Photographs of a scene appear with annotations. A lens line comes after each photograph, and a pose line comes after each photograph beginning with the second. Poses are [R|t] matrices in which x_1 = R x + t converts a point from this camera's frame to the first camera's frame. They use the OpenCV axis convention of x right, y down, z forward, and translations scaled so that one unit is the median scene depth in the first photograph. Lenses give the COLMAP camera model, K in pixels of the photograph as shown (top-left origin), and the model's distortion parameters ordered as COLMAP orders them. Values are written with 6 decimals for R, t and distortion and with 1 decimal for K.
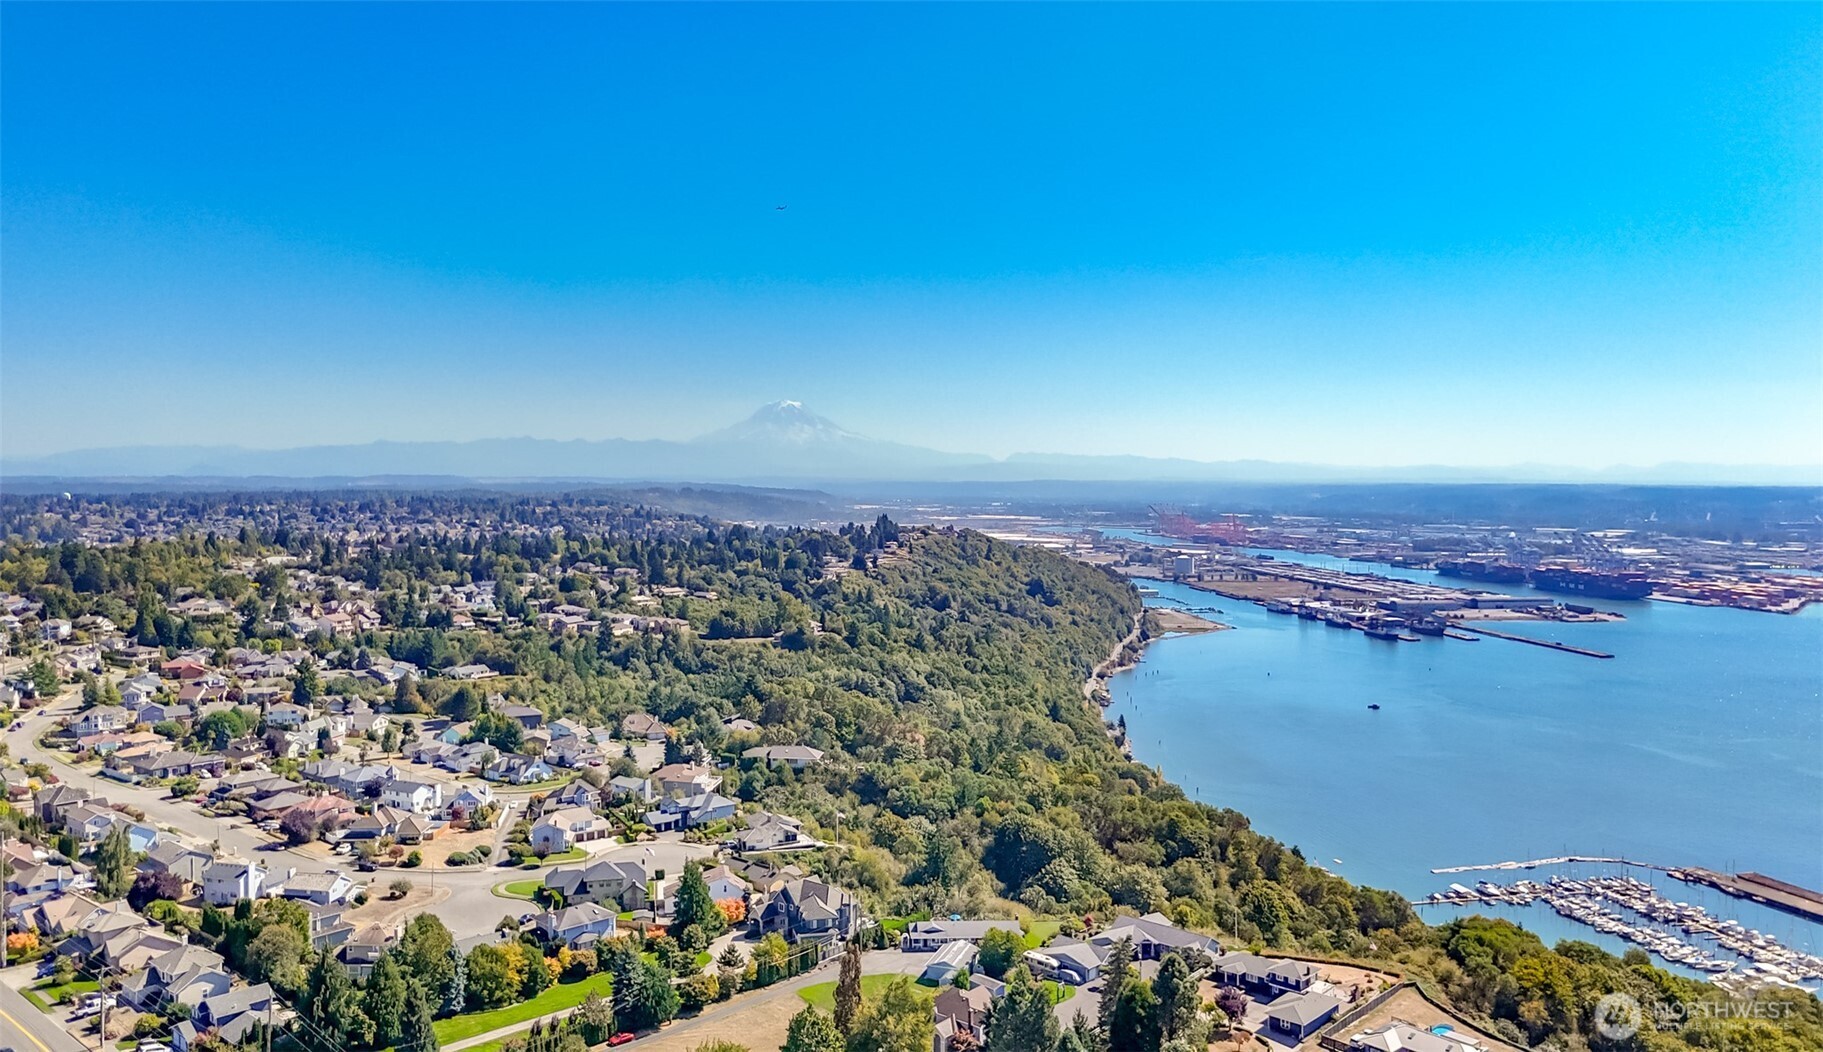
lens RADIAL K [[1358.9, 0, 914.6], [0, 1358.9, 527.7], [0, 0, 1]] dist [0.117252, -0.116825]
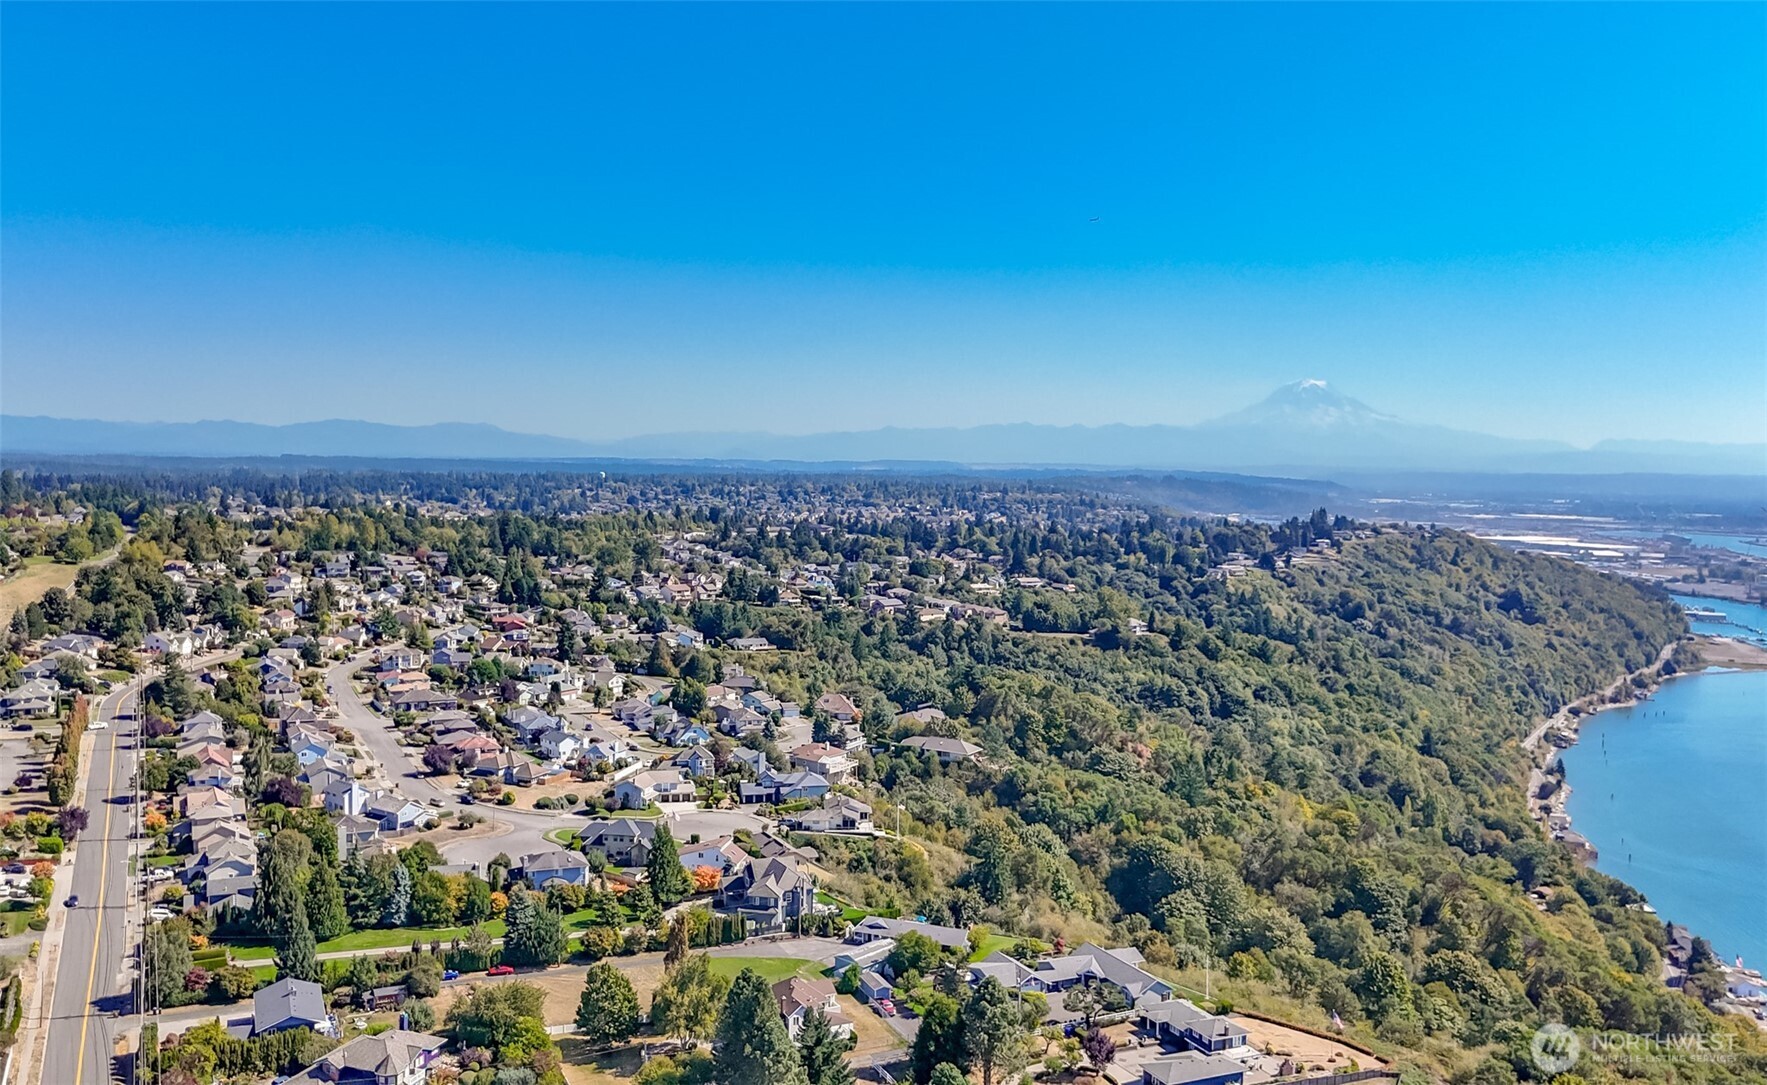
lens RADIAL K [[1433.7, 0, 846.1], [0, 1433.7, 537.3], [0, 0, 1]] dist [0.245822, -0.533732]
pose [[0.905258, 0.034879, -0.423428, 0.170673], [-0.029321, 0.999377, 0.019635, -0.001199], [0.423849, -0.005359, 0.905717, 0.021790]]
